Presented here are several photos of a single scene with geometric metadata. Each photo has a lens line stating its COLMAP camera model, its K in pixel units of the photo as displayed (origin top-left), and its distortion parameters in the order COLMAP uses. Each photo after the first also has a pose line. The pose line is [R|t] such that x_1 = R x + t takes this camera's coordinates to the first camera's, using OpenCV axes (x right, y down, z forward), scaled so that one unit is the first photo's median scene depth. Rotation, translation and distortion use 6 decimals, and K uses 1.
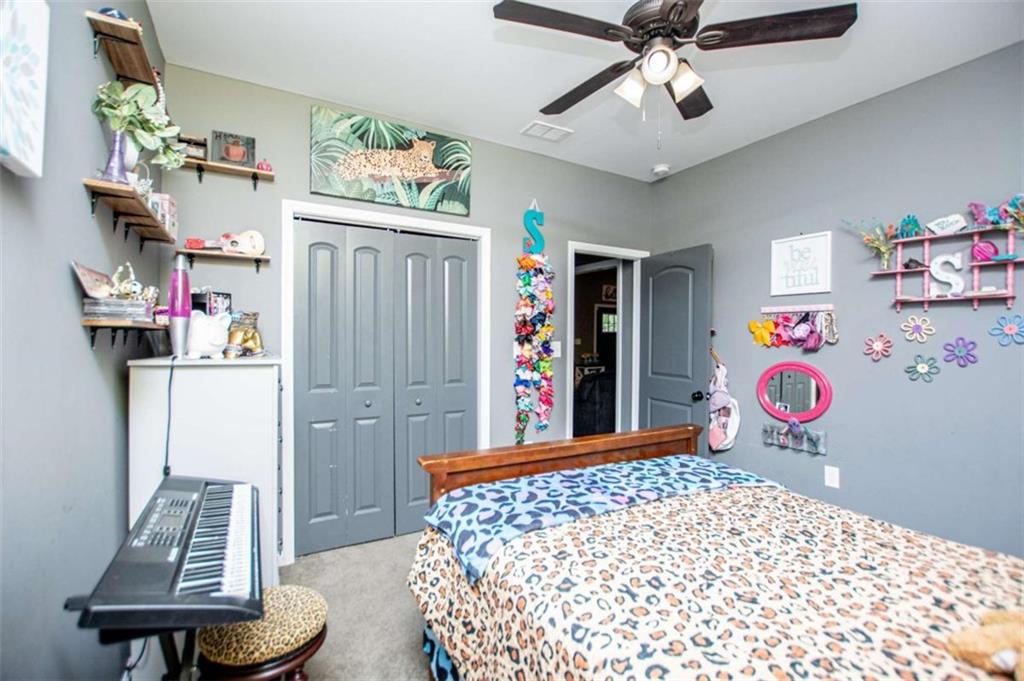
lens RADIAL K [[455.0, 0, 513.6], [0, 455.0, 341.2], [0, 0, 1]] dist [-0.028039, 0.001765]
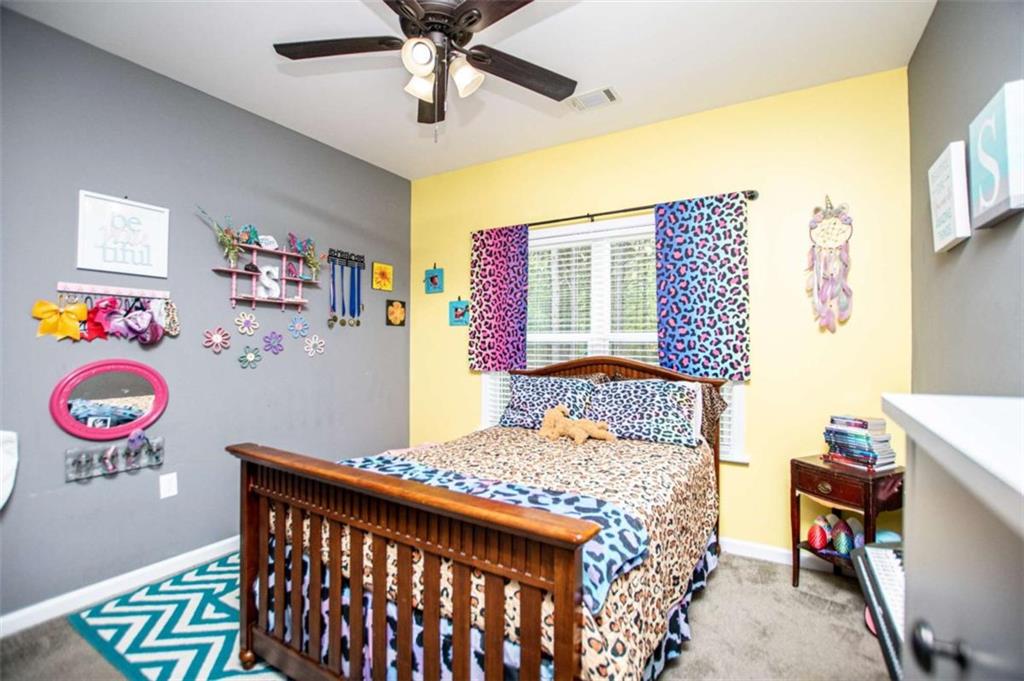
lens RADIAL K [[455.0, 0, 517.3], [0, 455.0, 338.6], [0, 0, 1]] dist [-0.028039, 0.001765]
pose [[-0.498190, -0.000606, 0.867068, -0.459306], [-0.002741, 0.999996, -0.000876, 0.010145], [-0.867064, -0.002813, -0.498189, 0.951627]]
